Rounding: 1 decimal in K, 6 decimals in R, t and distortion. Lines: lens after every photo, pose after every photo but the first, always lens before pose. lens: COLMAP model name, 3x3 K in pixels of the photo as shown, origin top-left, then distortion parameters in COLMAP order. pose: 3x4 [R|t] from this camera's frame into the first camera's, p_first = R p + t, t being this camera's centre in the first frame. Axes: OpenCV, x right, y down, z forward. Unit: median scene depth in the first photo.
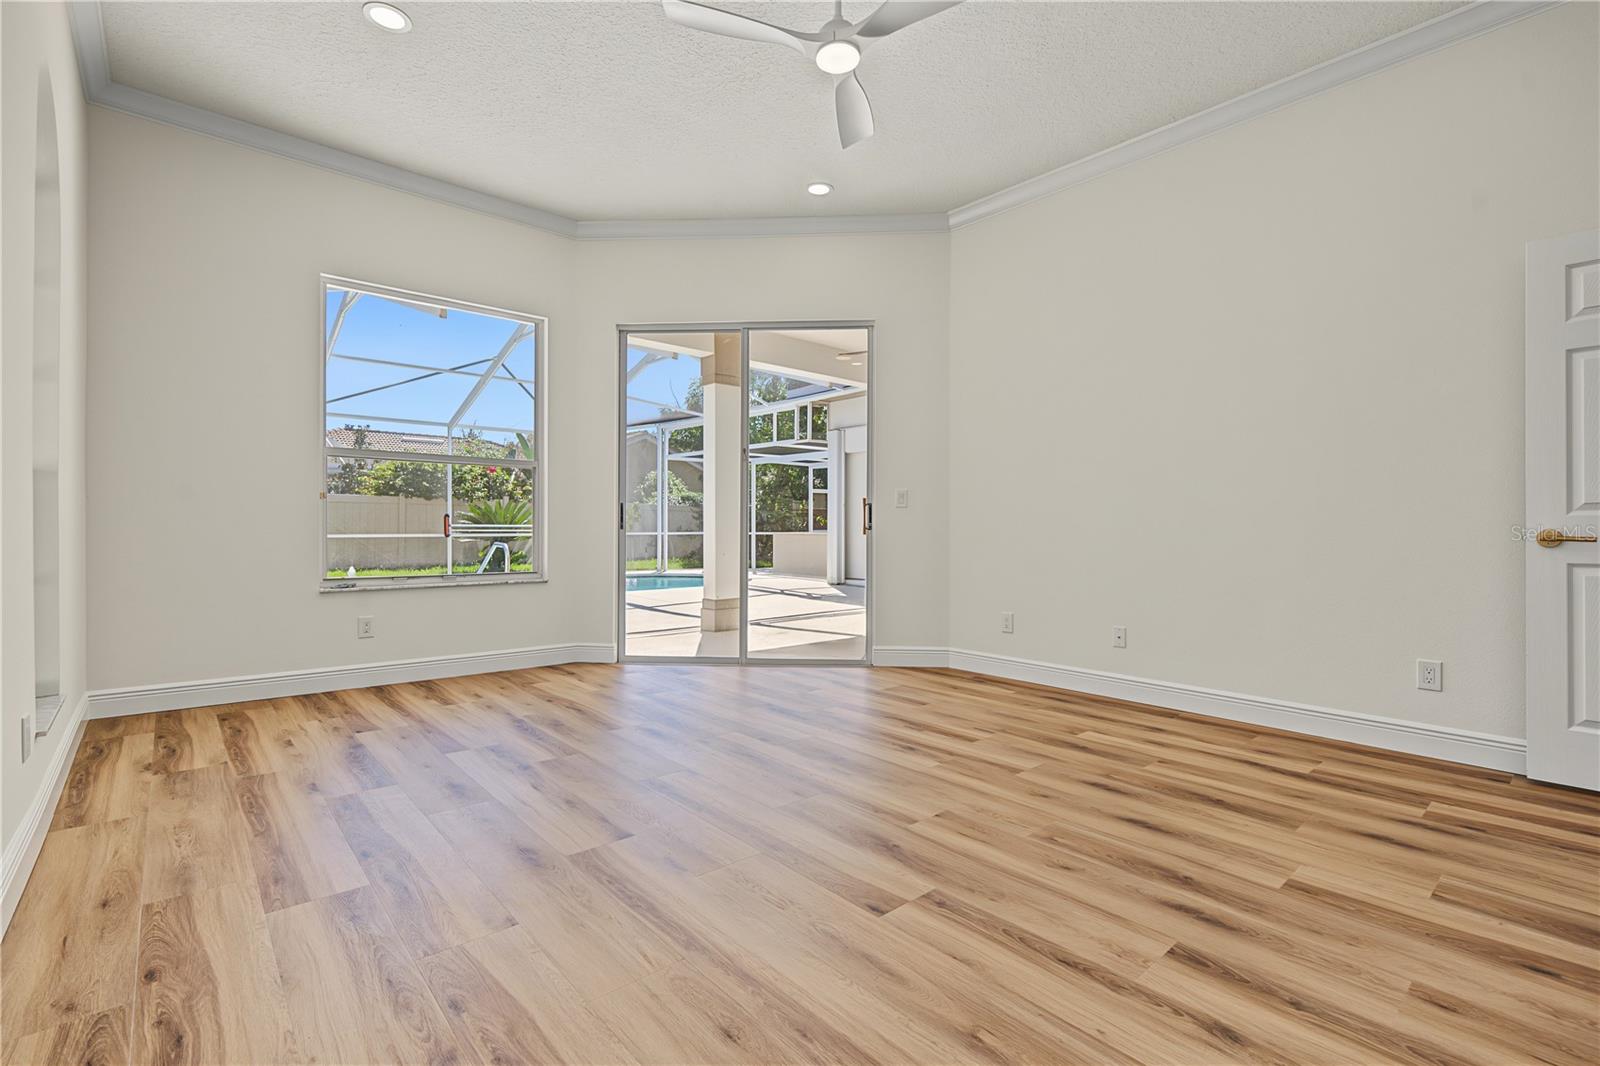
lens RADIAL K [[732.2, 0, 811.2], [0, 732.2, 530.8], [0, 0, 1]] dist [-0.016258, -0.000137]
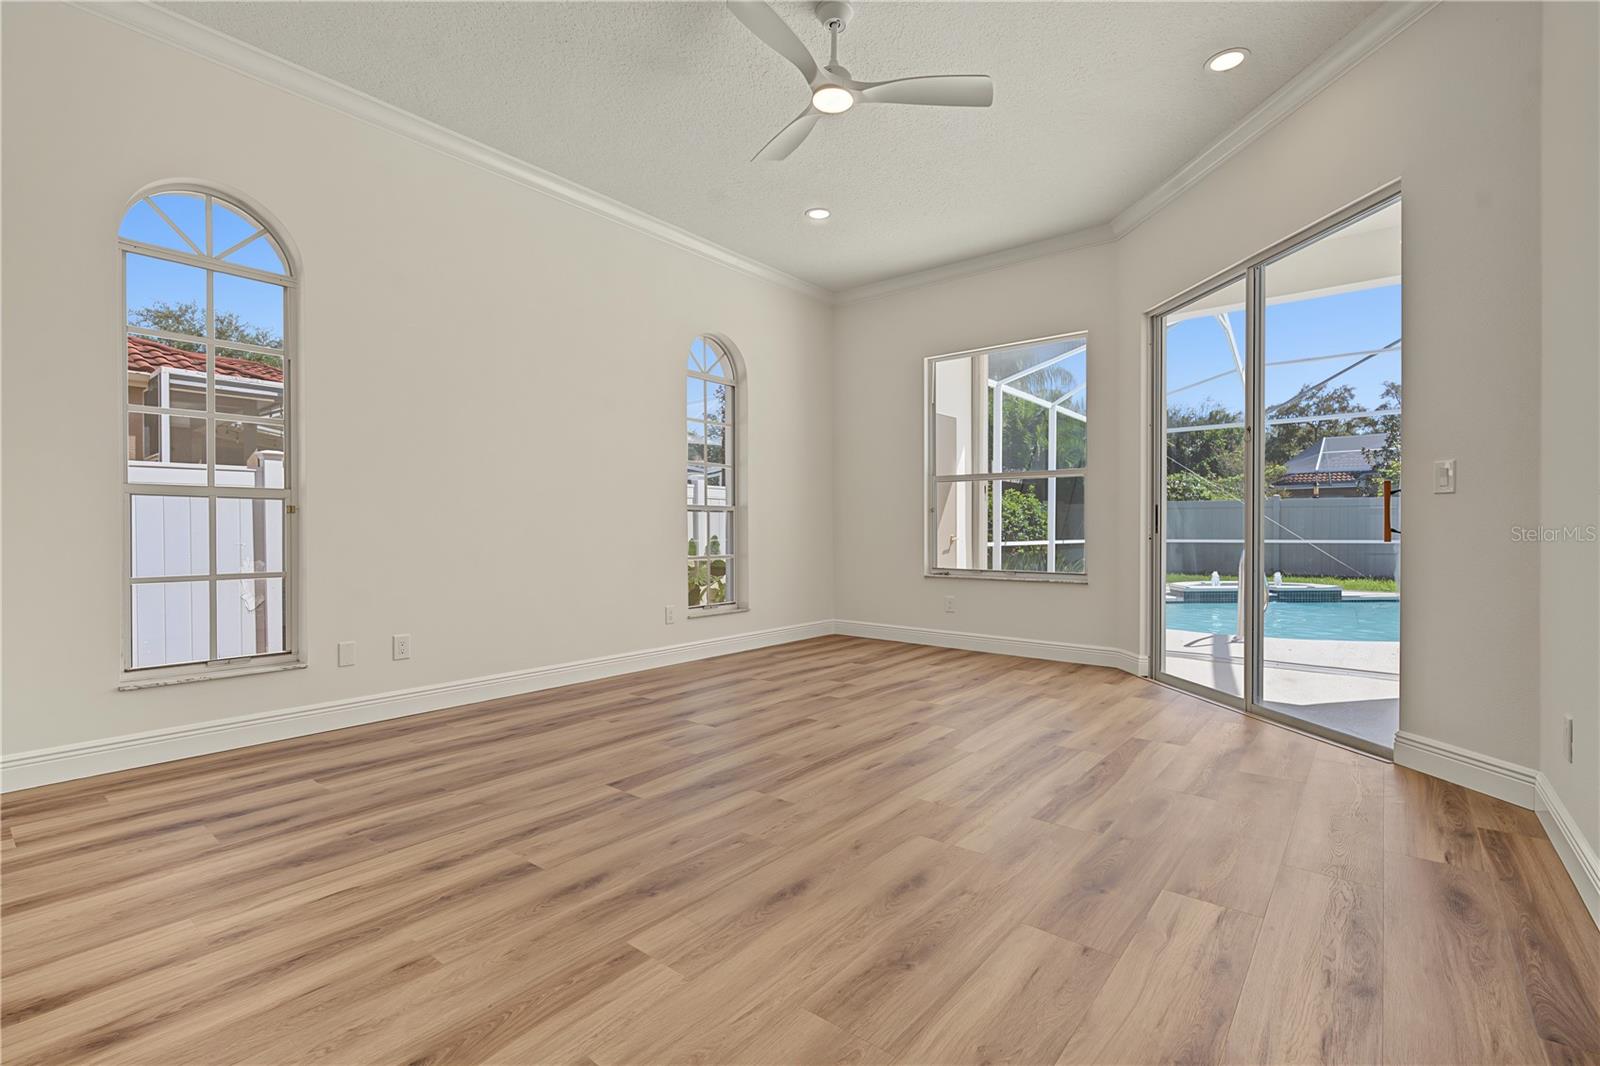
lens RADIAL K [[732.2, 0, 787.5], [0, 732.2, 530.9], [0, 0, 1]] dist [-0.016258, -0.000137]
pose [[0.158789, 0.006847, -0.987289, 1.335487], [-0.013545, 0.999897, 0.004756, -0.012771], [0.987220, 0.012617, 0.158865, 0.902172]]
